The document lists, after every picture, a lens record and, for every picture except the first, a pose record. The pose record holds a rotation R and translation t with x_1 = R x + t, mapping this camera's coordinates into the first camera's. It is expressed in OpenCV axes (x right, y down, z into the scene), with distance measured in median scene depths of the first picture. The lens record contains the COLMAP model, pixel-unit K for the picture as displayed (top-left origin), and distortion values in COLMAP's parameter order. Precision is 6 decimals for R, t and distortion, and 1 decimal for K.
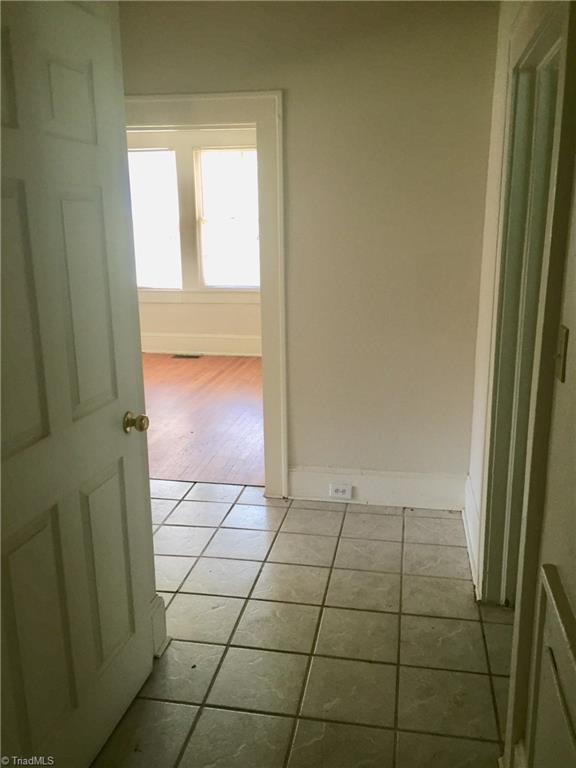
lens RADIAL K [[657.0, 0, 288.0], [0, 657.0, 384.0], [0, 0, 1]] dist [0.078004, -0.111934]
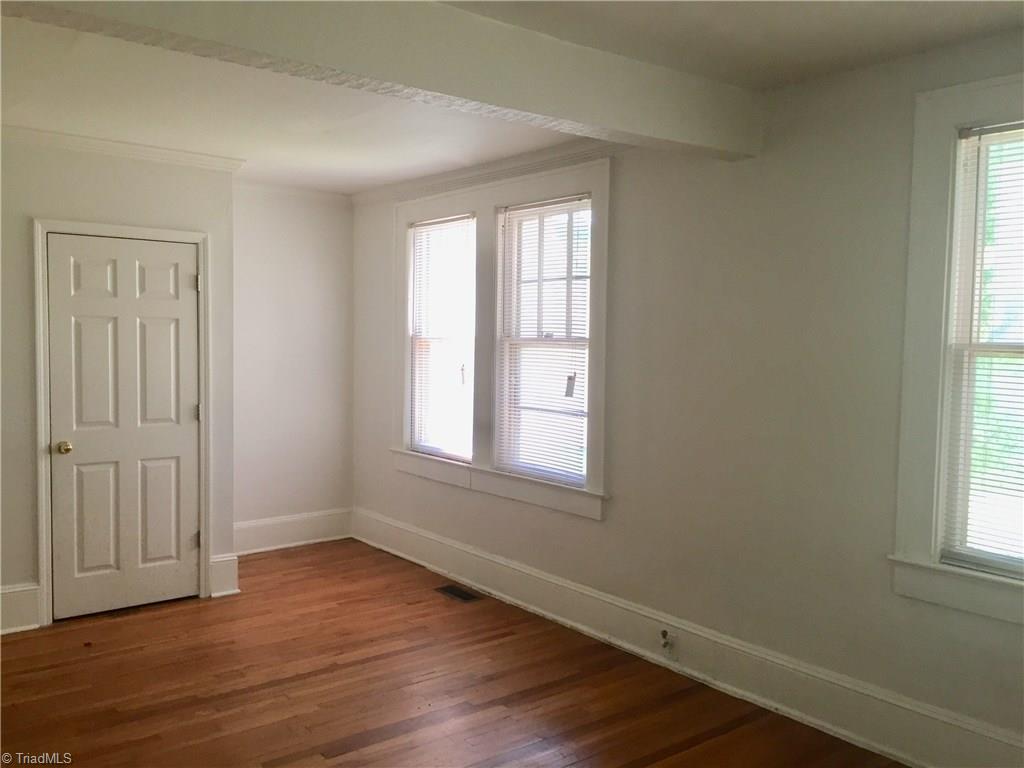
lens RADIAL K [[876.1, 0, 512.0], [0, 876.1, 384.0], [0, 0, 1]] dist [0.078004, -0.111934]
pose [[0.756803, 0.059362, -0.650942, 0.330528], [-0.175136, 0.977870, -0.114443, -0.133938], [0.629743, 0.200614, 0.750451, 0.483684]]
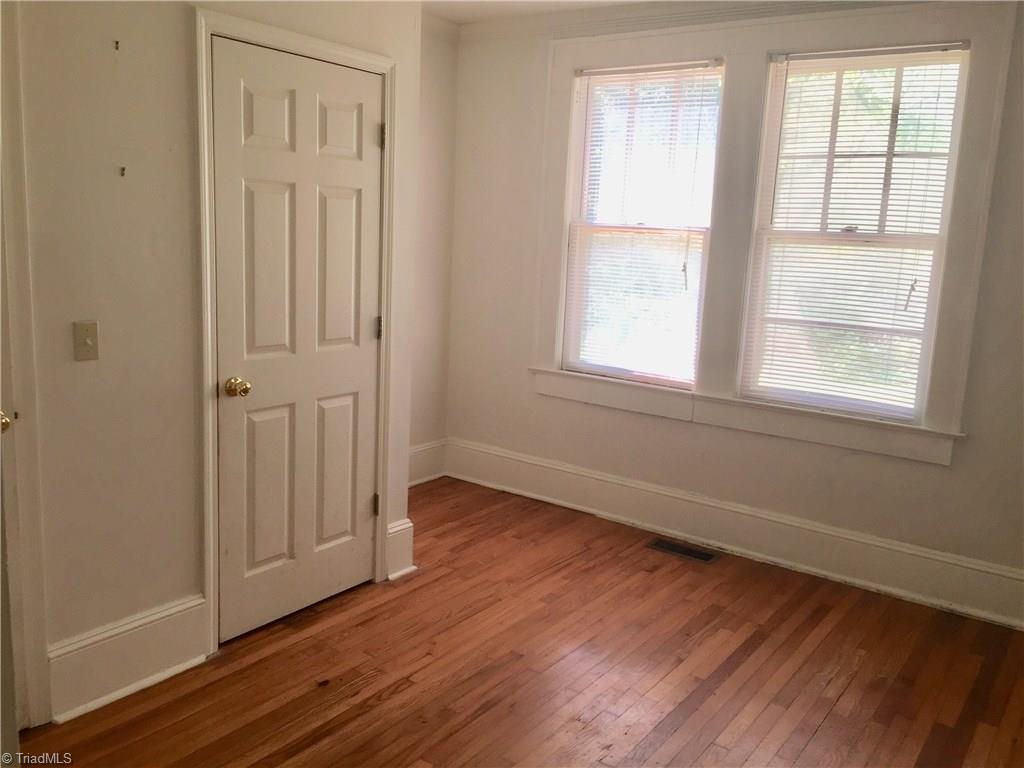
lens RADIAL K [[883.6, 0, 508.8], [0, 883.6, 378.4], [0, 0, 1]] dist [0.084481, -0.115404]
pose [[0.907623, 0.125157, -0.400696, -0.042165], [-0.152639, 0.987579, -0.037276, -0.113889], [0.391053, 0.094994, 0.915453, 0.440716]]
